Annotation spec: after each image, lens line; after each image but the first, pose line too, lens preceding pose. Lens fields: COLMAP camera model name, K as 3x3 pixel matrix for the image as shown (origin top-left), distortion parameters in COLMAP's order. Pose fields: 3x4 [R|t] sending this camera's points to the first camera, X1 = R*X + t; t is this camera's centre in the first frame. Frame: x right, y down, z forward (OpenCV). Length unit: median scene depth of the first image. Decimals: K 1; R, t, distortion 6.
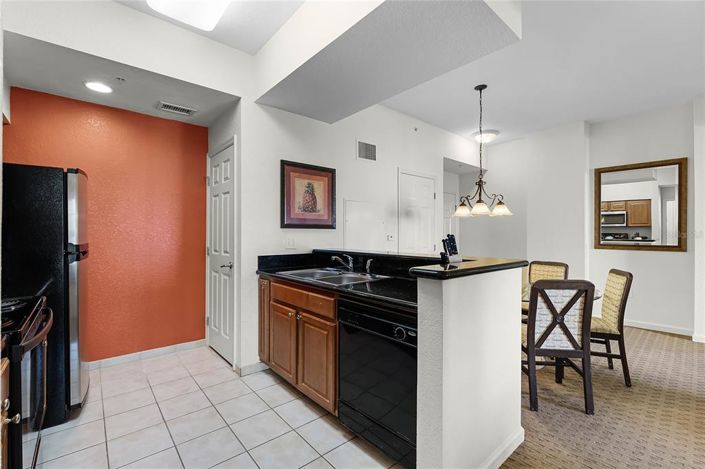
lens RADIAL K [[309.9, 0, 350.9], [0, 309.9, 233.8], [0, 0, 1]] dist [0.001512, 0.000230]
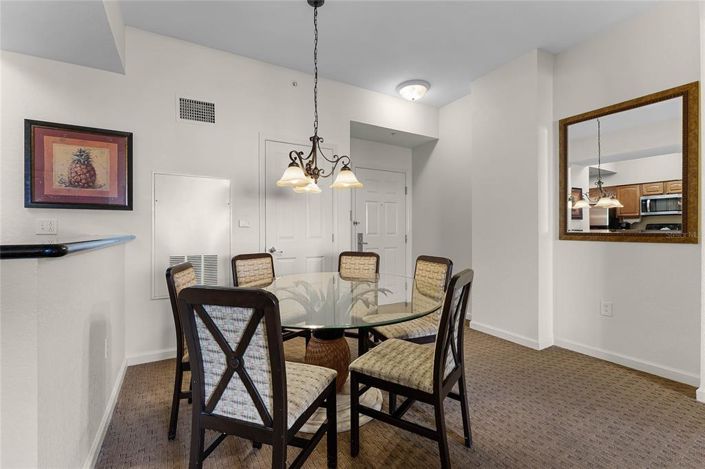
lens RADIAL K [[307.0, 0, 348.9], [0, 307.0, 232.8], [0, 0, 1]] dist [-0.001610, -0.000099]
pose [[0.981267, -0.000908, -0.192649, 0.722339], [0.002431, 0.999968, 0.007670, 0.041430], [0.192636, -0.007995, 0.981238, 0.404892]]
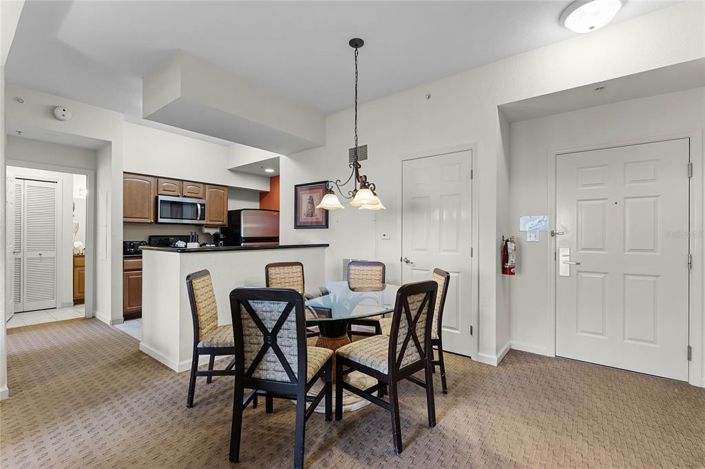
lens RADIAL K [[315.4, 0, 352.2], [0, 315.4, 235.5], [0, 0, 1]] dist [-0.000120, -0.000053]
pose [[0.192692, 0.001552, -0.981258, 1.404603], [-0.001989, 0.999997, 0.001191, 0.012924], [0.981257, 0.001722, 0.192694, 0.984854]]
